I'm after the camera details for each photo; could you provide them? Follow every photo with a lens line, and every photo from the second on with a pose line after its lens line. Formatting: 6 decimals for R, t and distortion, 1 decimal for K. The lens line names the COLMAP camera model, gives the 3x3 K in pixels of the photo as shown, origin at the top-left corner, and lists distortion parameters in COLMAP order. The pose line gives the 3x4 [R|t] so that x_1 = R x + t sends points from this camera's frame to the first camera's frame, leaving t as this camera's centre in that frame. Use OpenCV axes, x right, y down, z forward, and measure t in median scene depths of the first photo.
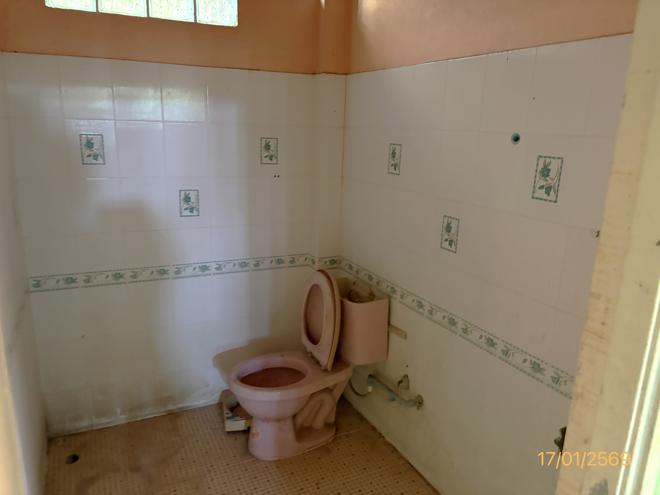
lens RADIAL K [[493.1, 0, 330.0], [0, 493.1, 247.5], [0, 0, 1]] dist [-0.063771, -0.000017]
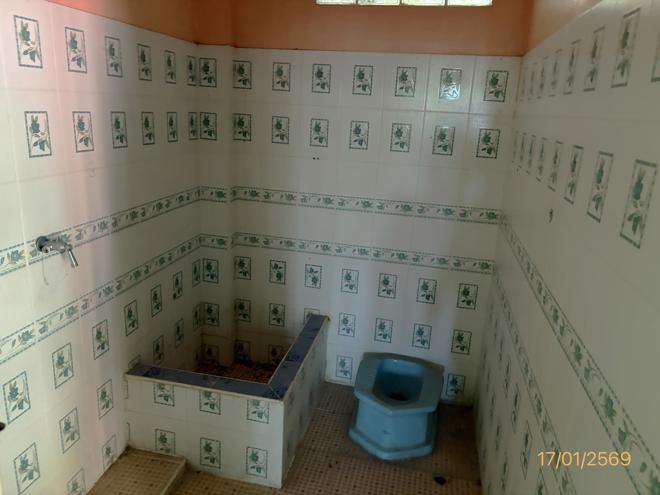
lens RADIAL K [[488.6, 0, 330.0], [0, 488.6, 247.5], [0, 0, 1]] dist [0.007967, 0.002263]
pose [[0.769445, 0.179391, -0.613004, 0.229456], [-0.173522, 0.982362, 0.069675, -0.019092], [0.614691, 0.052759, 0.787002, 0.114752]]
